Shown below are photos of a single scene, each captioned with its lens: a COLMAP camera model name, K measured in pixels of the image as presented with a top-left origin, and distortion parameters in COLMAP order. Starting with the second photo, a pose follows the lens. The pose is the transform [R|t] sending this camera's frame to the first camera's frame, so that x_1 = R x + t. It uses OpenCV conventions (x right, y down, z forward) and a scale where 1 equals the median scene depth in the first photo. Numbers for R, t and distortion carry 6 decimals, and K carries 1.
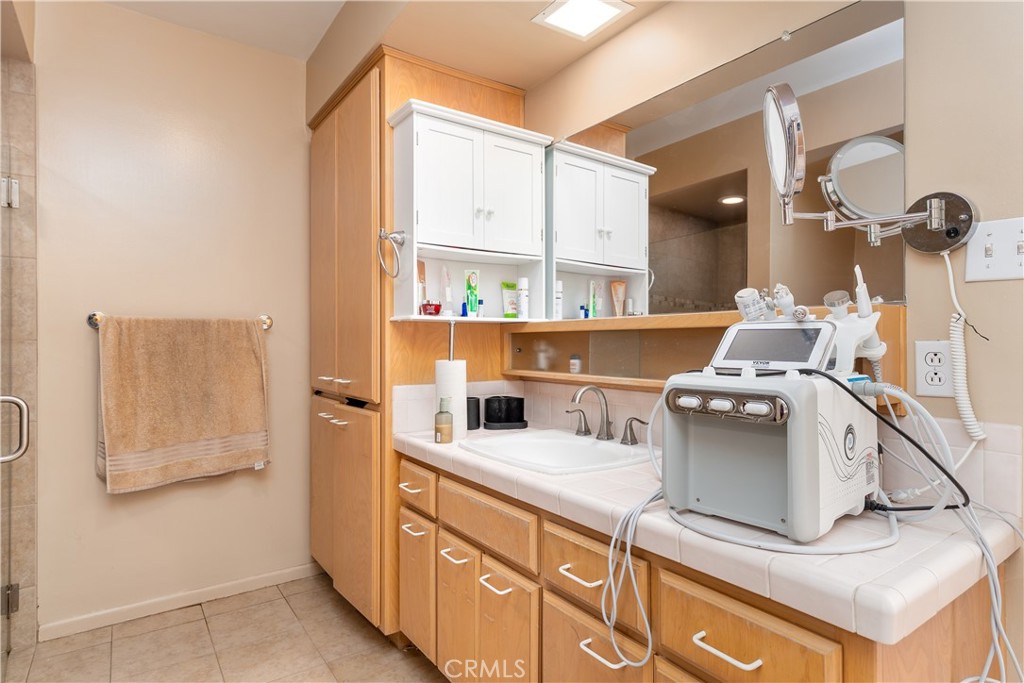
lens RADIAL K [[540.9, 0, 513.5], [0, 540.9, 337.8], [0, 0, 1]] dist [0.004931, 0.000374]
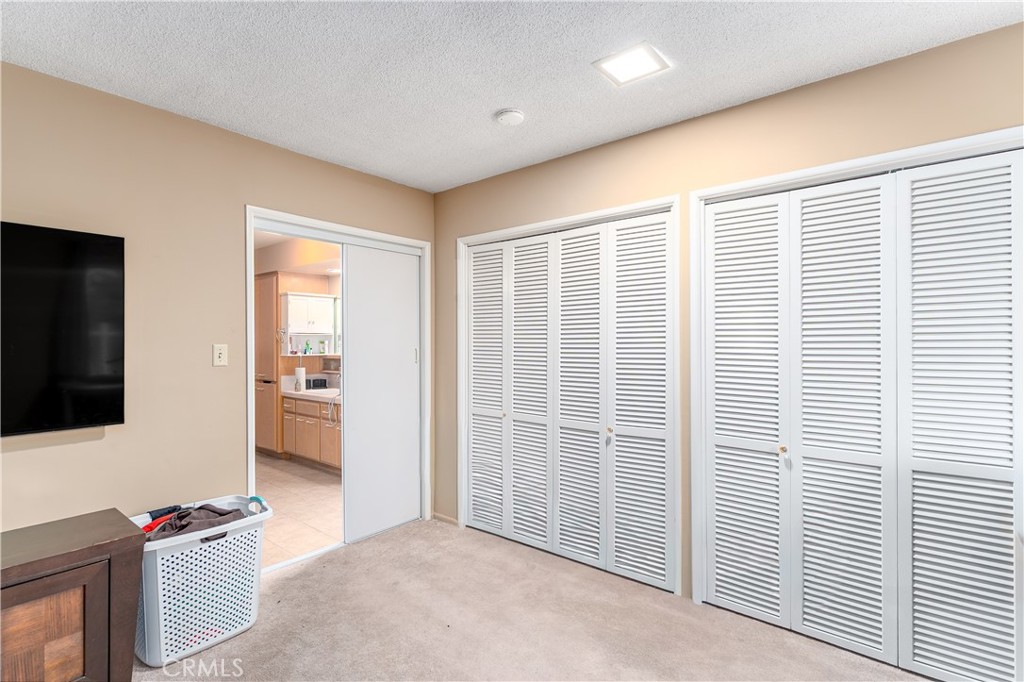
lens RADIAL K [[484.7, 0, 512.0], [0, 484.7, 341.0], [0, 0, 1]] dist [-0.009978, 0.000027]
pose [[0.964916, 0.003313, 0.262536, 0.329661], [-0.005701, 0.999949, 0.008334, -0.143447], [-0.262495, -0.009538, 0.964886, -2.031770]]
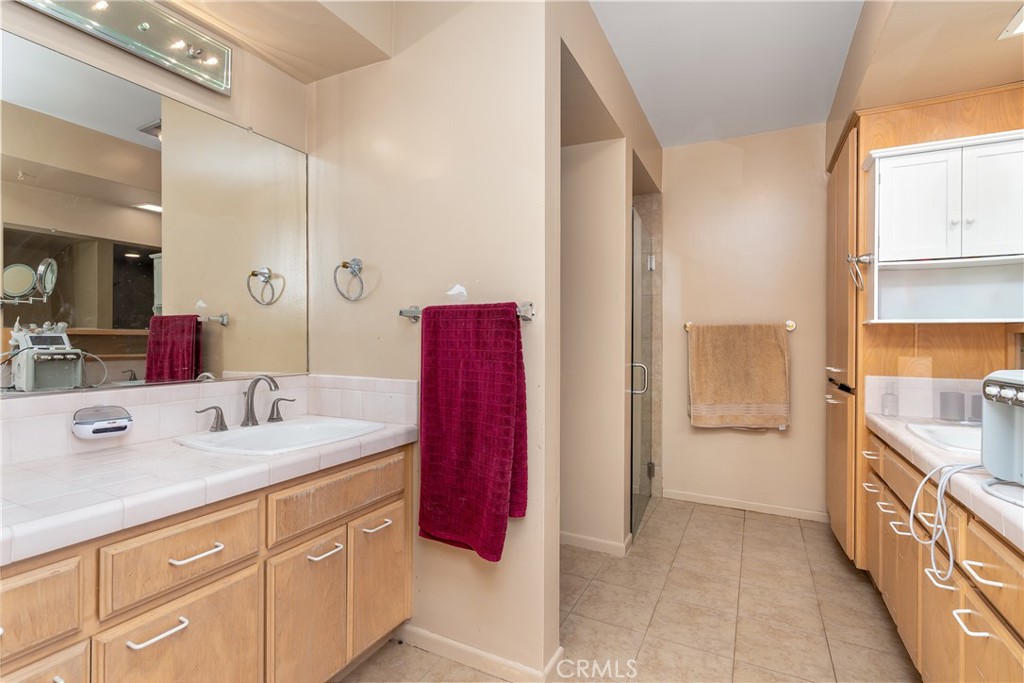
lens RADIAL K [[484.7, 0, 512.0], [0, 484.7, 341.5], [0, 0, 1]] dist [-0.009978, 0.000027]
pose [[0.461906, 0.012004, -0.886848, 0.375620], [0.000269, 0.999906, 0.013674, -0.006164], [0.886929, -0.006555, 0.461859, -0.242848]]
